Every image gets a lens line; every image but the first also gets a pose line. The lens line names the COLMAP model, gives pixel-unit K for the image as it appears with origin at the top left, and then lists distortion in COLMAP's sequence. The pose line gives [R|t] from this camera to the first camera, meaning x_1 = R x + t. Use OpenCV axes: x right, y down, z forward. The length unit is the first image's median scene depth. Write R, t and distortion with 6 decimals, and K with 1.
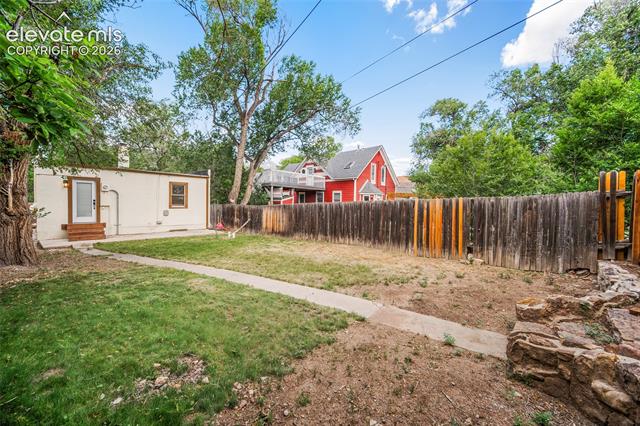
lens RADIAL K [[251.3, 0, 322.1], [0, 251.3, 211.7], [0, 0, 1]] dist [-0.000993, -0.000280]
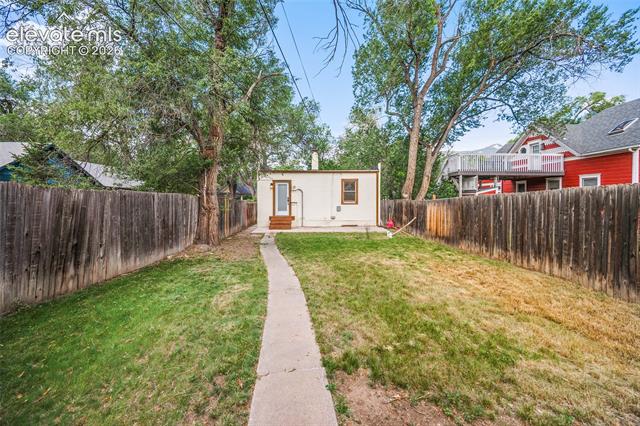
lens RADIAL K [[256.0, 0, 320.3], [0, 256.0, 202.5], [0, 0, 1]] dist [-0.001512, -0.000313]
pose [[0.678371, -0.006965, -0.734687, 0.106234], [-0.007979, 0.999826, -0.016847, -0.001589], [0.734677, 0.017291, 0.678197, 0.189385]]
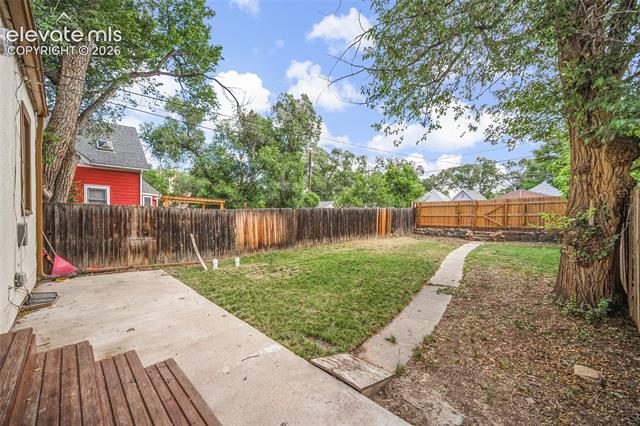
lens RADIAL K [[254.3, 0, 321.8], [0, 254.3, 214.5], [0, 0, 1]] dist [-0.000249, -0.000077]
pose [[0.088959, -0.006623, 0.996013, -0.745858], [0.017802, 0.999829, 0.005058, -0.009428], [-0.995876, 0.017281, 0.089062, 0.624977]]
